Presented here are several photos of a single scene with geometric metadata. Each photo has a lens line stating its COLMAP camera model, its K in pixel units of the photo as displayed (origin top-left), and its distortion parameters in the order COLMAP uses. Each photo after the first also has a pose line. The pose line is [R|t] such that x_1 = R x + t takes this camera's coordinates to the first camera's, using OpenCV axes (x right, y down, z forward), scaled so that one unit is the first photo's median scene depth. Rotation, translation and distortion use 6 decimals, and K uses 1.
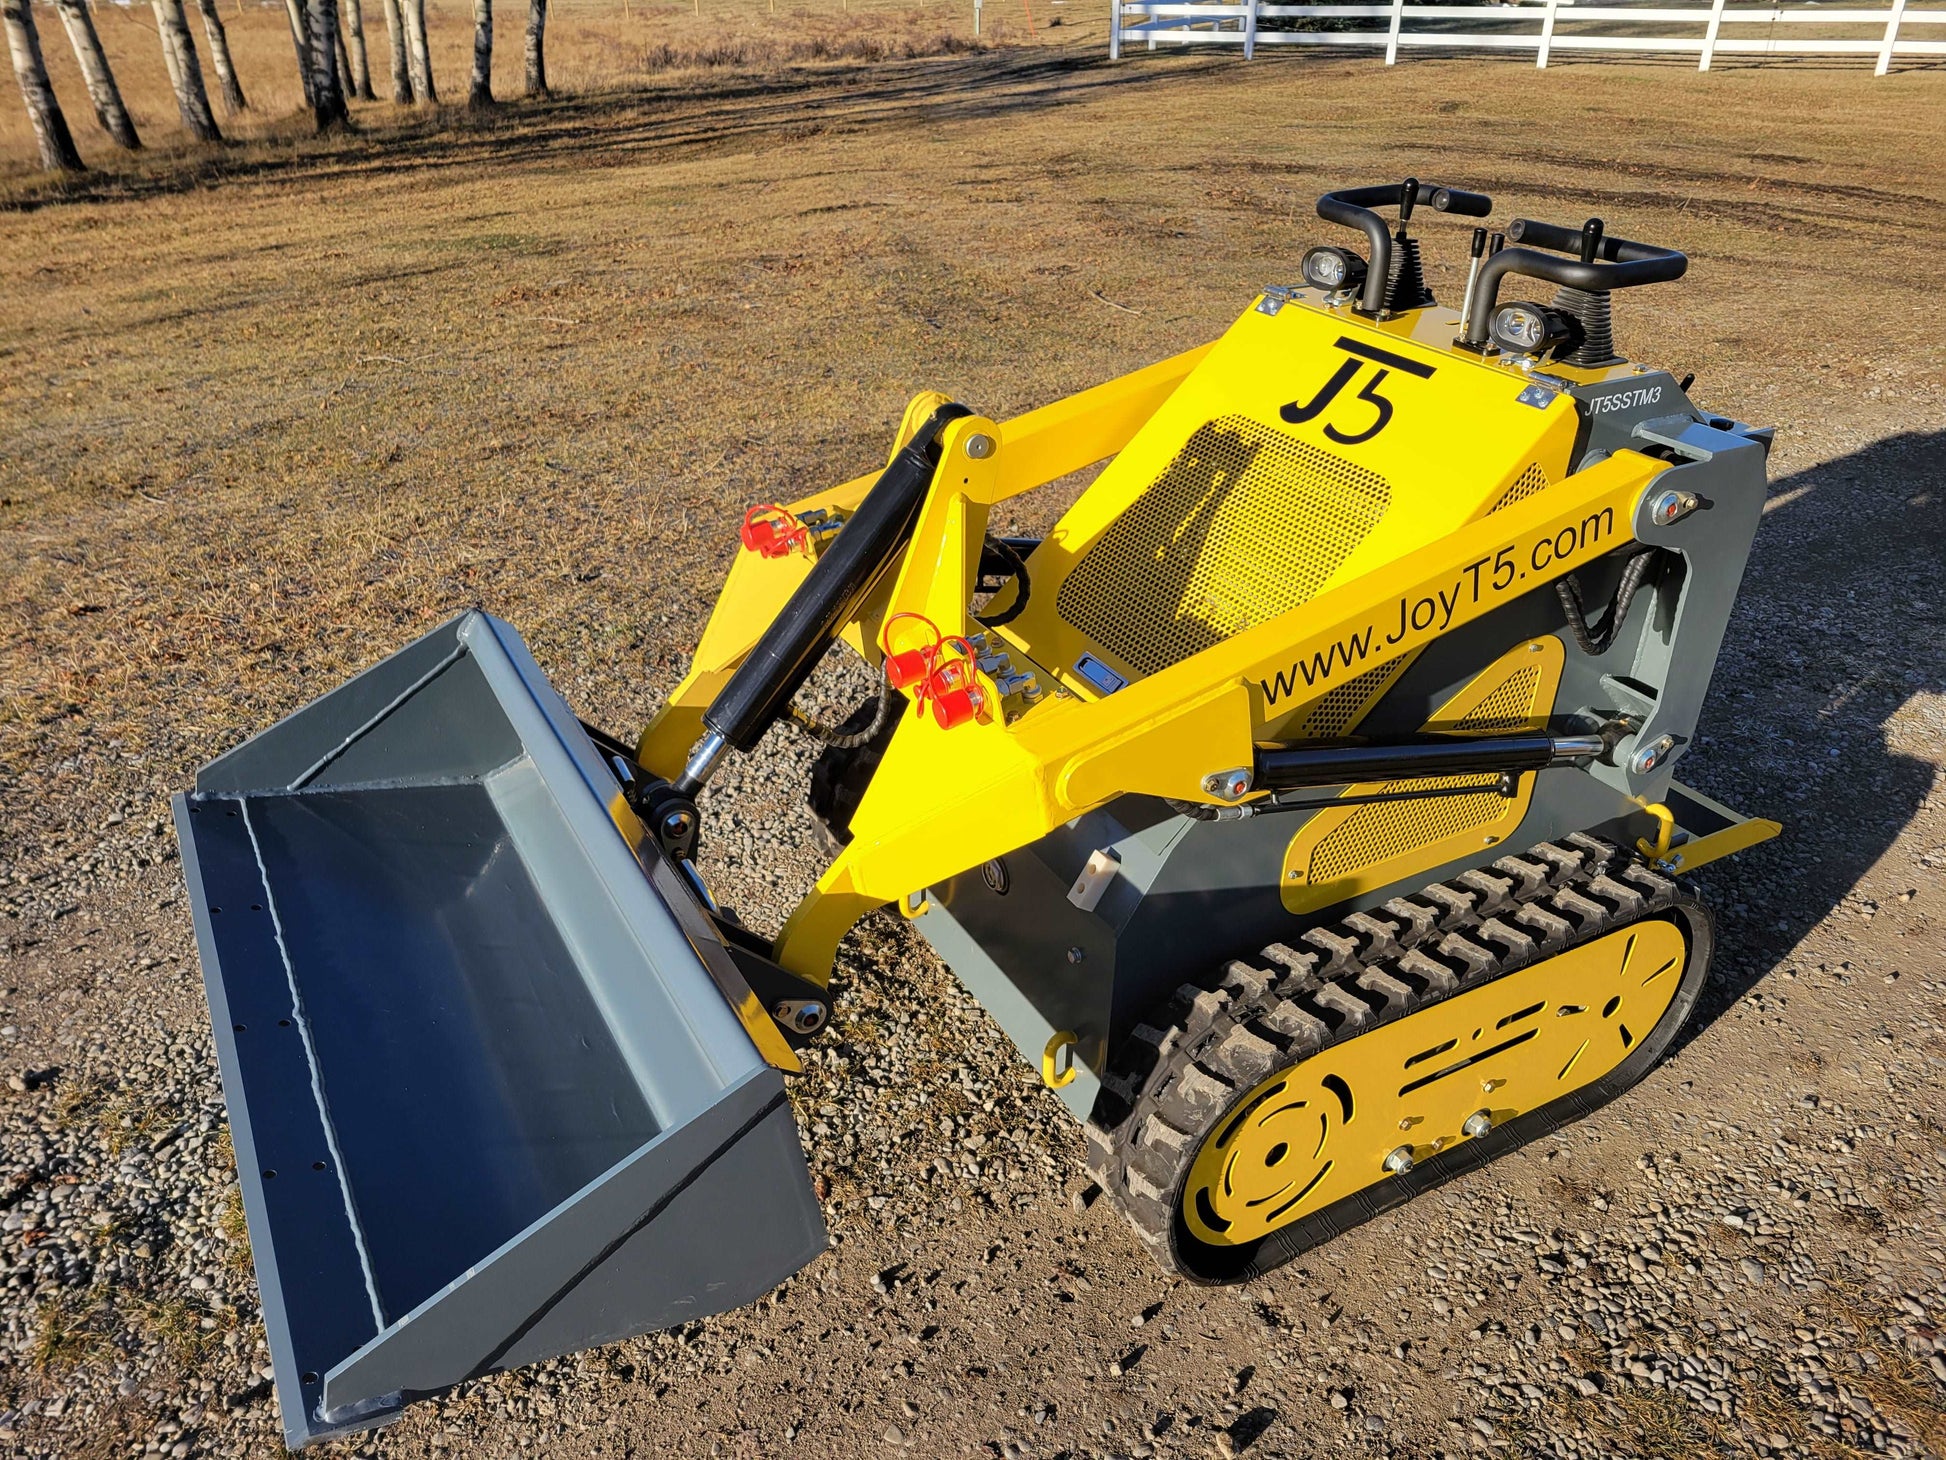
lens RADIAL K [[1455.6, 0, 998.8], [0, 1455.6, 713.6], [0, 0, 1]] dist [0.063527, -0.044761]
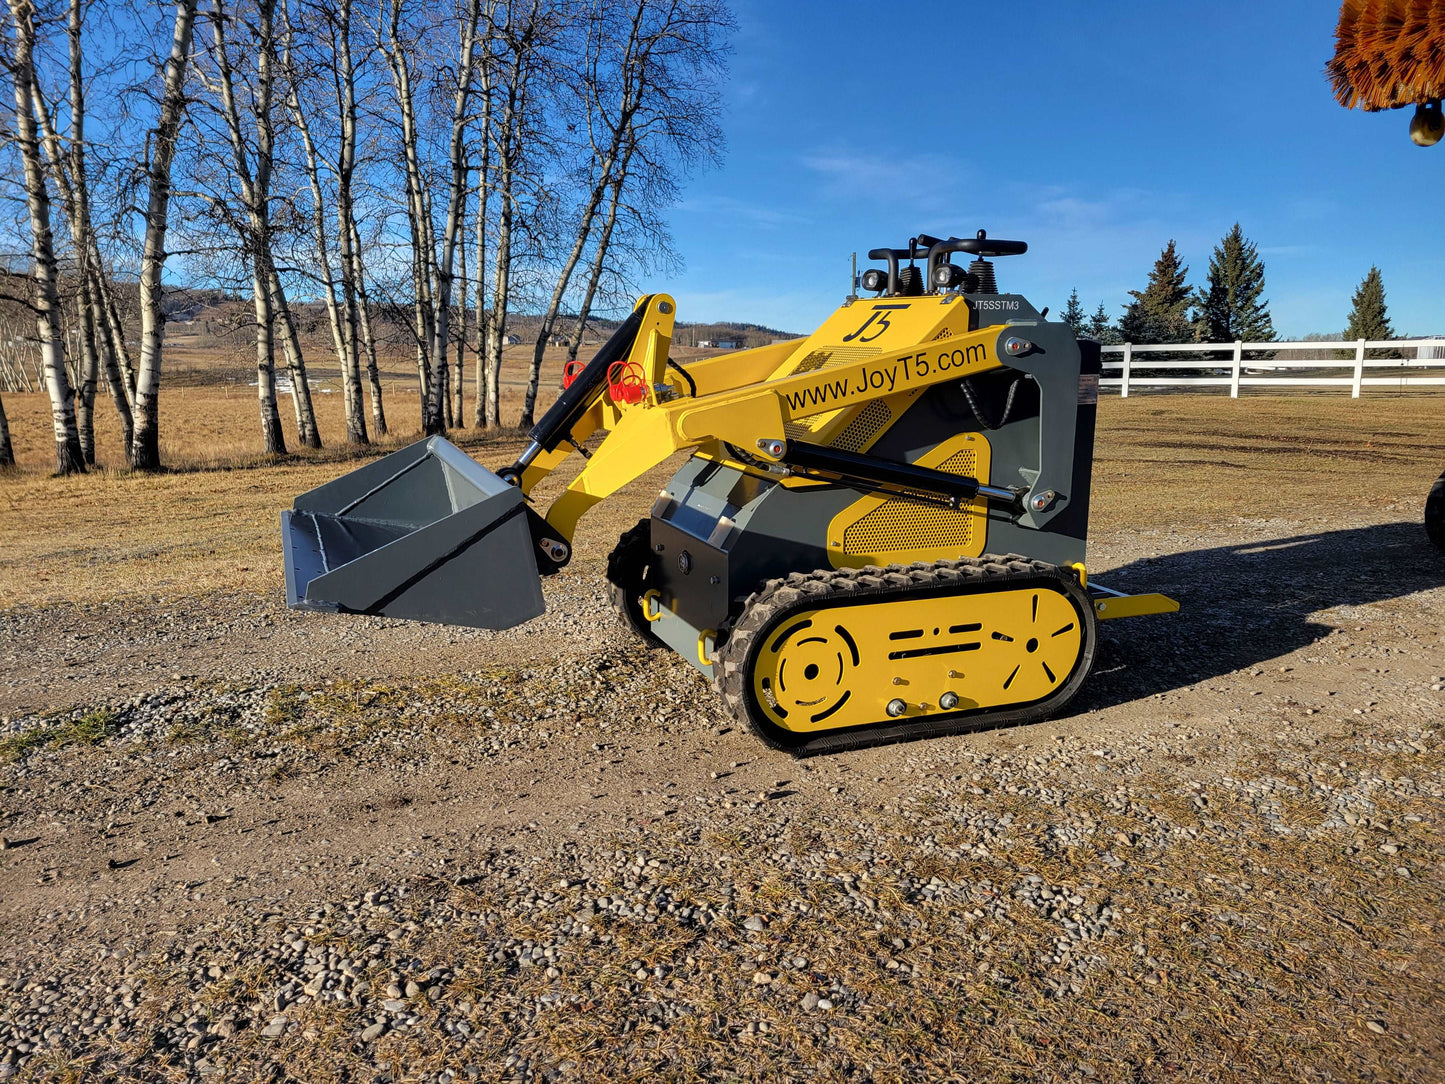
lens RADIAL K [[1088.6, 0, 733.0], [0, 1088.6, 540.7], [0, 0, 1]] dist [0.041912, -0.009675]
pose [[0.990806, 0.003736, -0.135241, 0.254203], [-0.046288, 0.948655, -0.312908, 0.530931], [0.127128, 0.316291, 0.940106, -0.313506]]
